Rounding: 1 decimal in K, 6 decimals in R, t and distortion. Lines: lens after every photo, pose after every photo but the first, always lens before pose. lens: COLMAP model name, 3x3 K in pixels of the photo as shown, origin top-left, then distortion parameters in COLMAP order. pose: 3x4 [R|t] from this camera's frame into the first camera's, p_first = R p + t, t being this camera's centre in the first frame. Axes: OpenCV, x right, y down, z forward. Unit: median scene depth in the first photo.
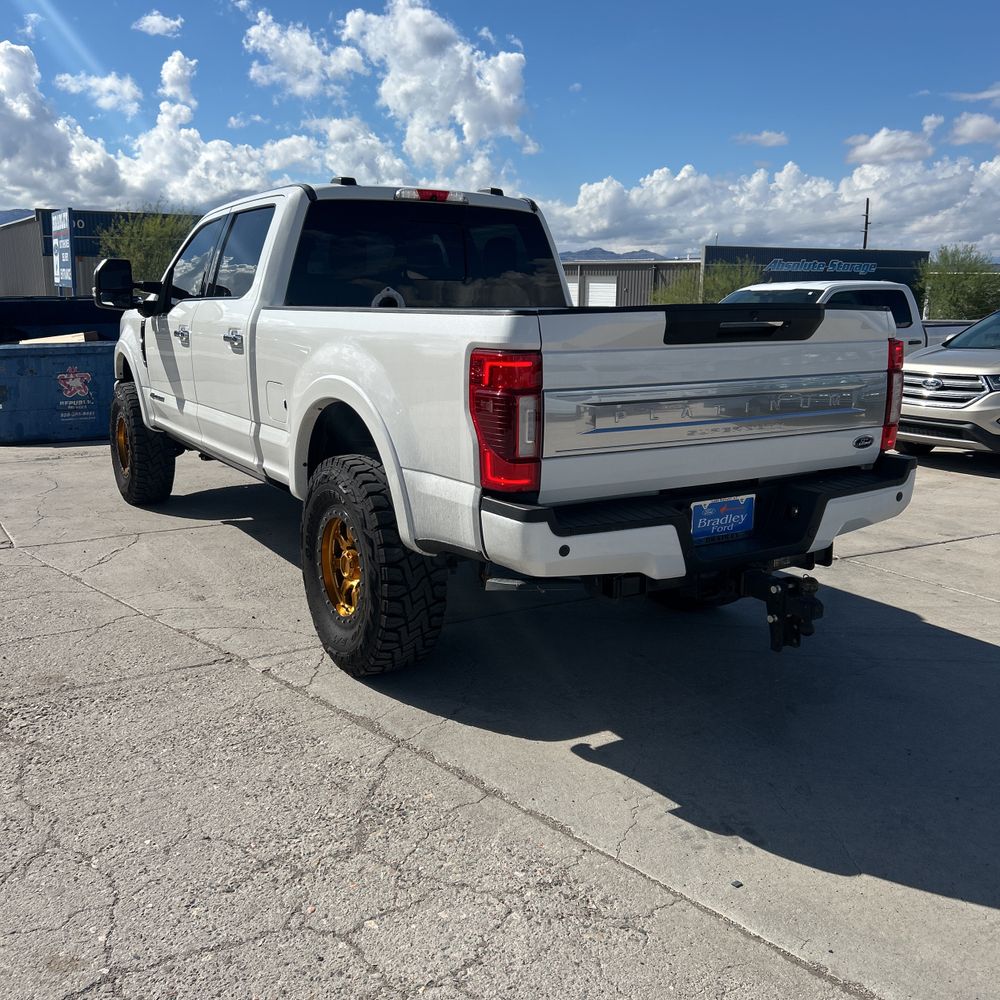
lens RADIAL K [[1017.4, 0, 483.1], [0, 1017.4, 503.4], [0, 0, 1]] dist [0.030941, -0.030403]
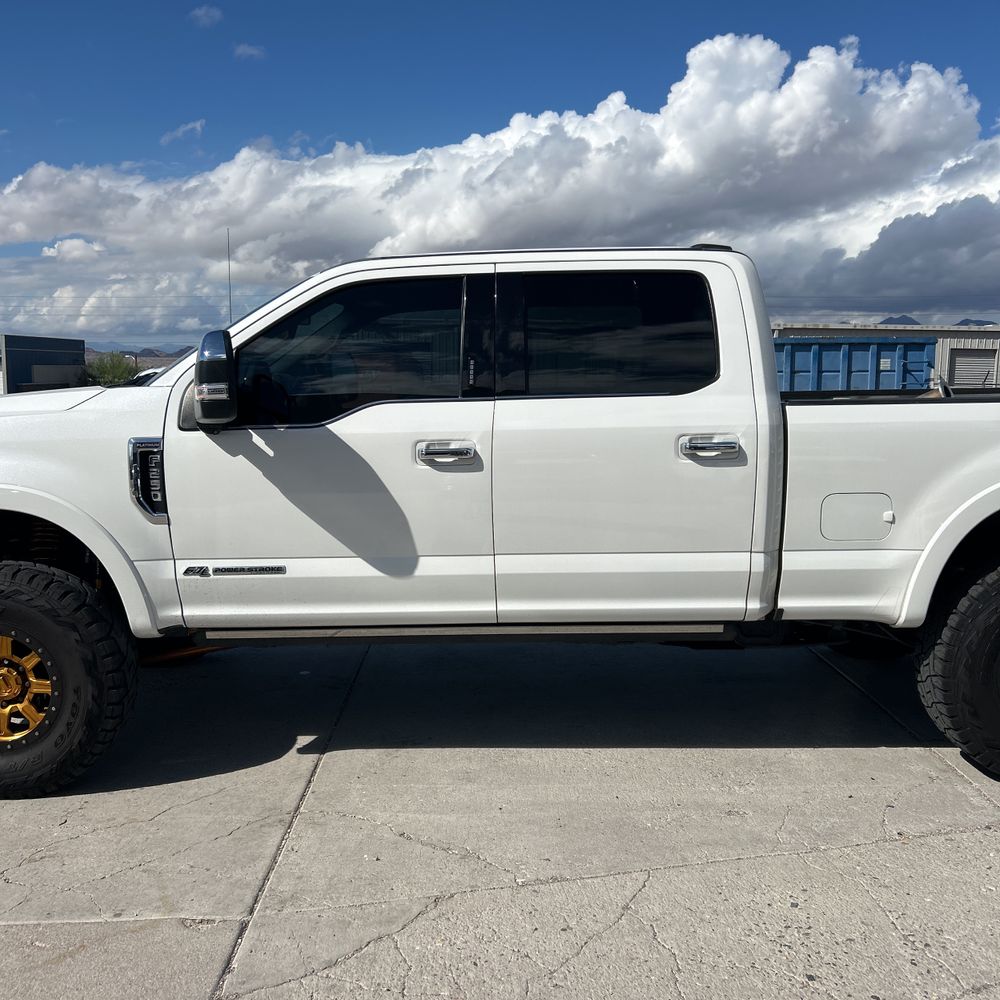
lens RADIAL K [[1021.5, 0, 493.0], [0, 1021.5, 475.2], [0, 0, 1]] dist [0.025715, -0.126235]
pose [[0.501063, -0.091757, 0.860532, -1.150967], [0.181771, 0.983340, -0.000988, -0.202635], [-0.846106, 0.156914, 0.509395, 0.908504]]
